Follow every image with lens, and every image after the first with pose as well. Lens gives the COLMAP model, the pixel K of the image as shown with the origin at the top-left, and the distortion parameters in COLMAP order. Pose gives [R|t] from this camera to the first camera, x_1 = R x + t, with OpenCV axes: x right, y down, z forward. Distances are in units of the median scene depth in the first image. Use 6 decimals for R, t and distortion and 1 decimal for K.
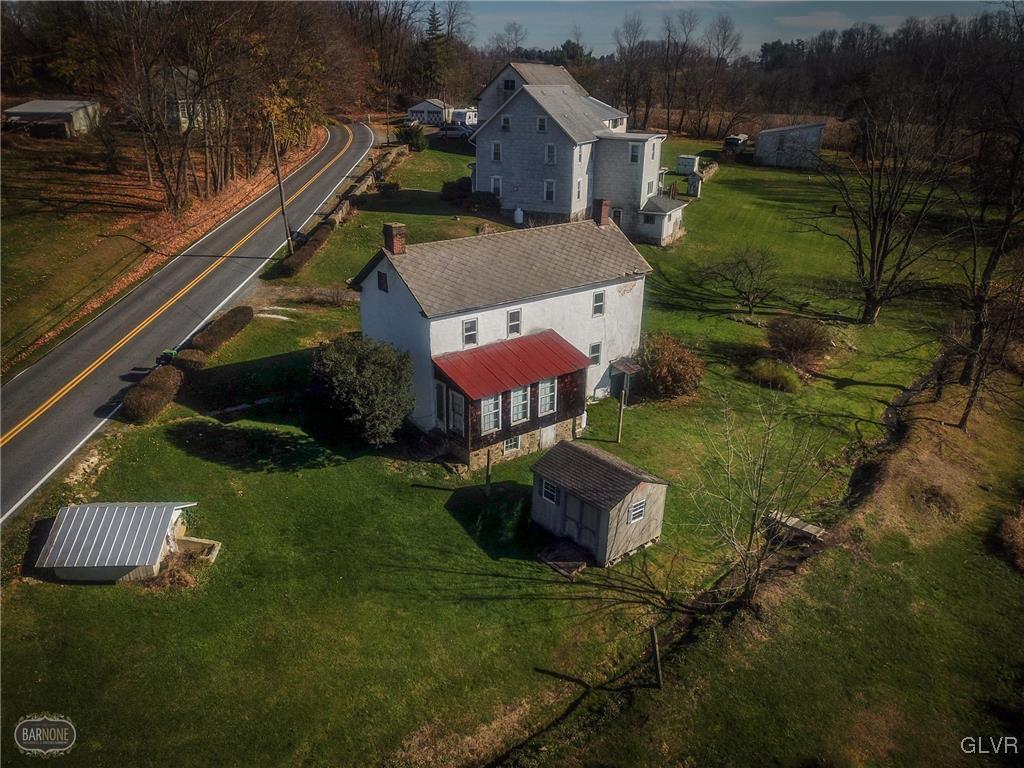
lens RADIAL K [[781.6, 0, 513.4], [0, 781.6, 384.2], [0, 0, 1]] dist [0.013978, -0.007386]
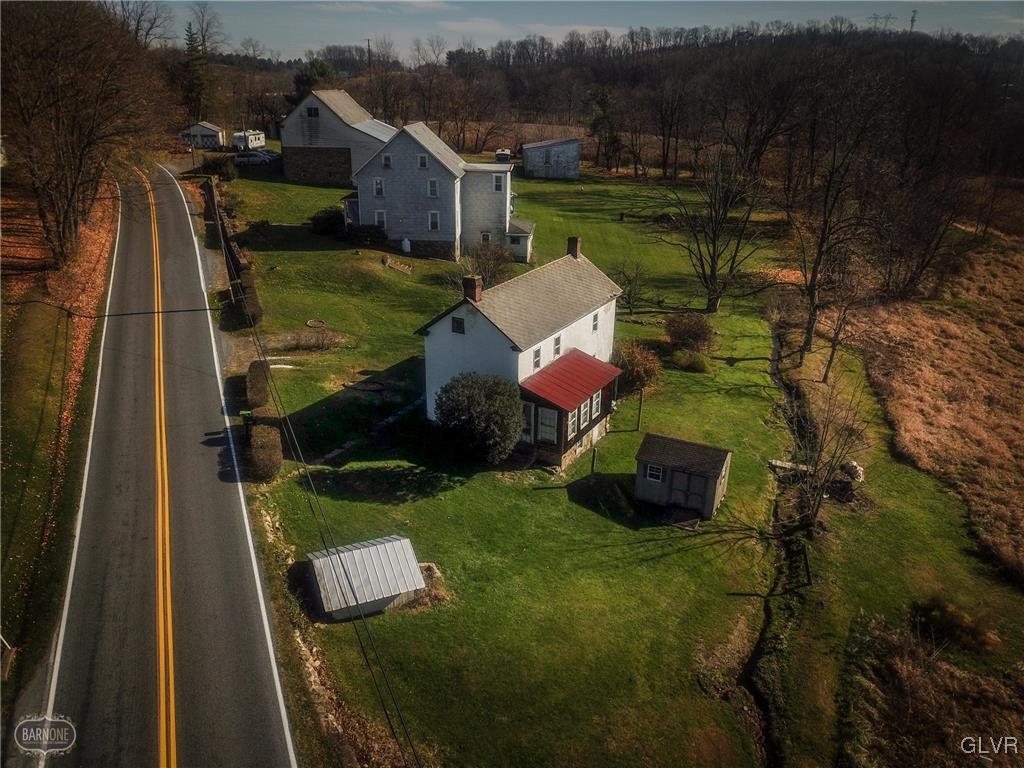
lens RADIAL K [[781.6, 0, 510.5], [0, 781.6, 384.4], [0, 0, 1]] dist [0.013978, -0.007386]
pose [[0.926289, -0.136054, 0.351393, -0.447168], [0.135921, 0.990400, 0.025173, -0.053632], [-0.351445, 0.024444, 0.935889, -0.101744]]
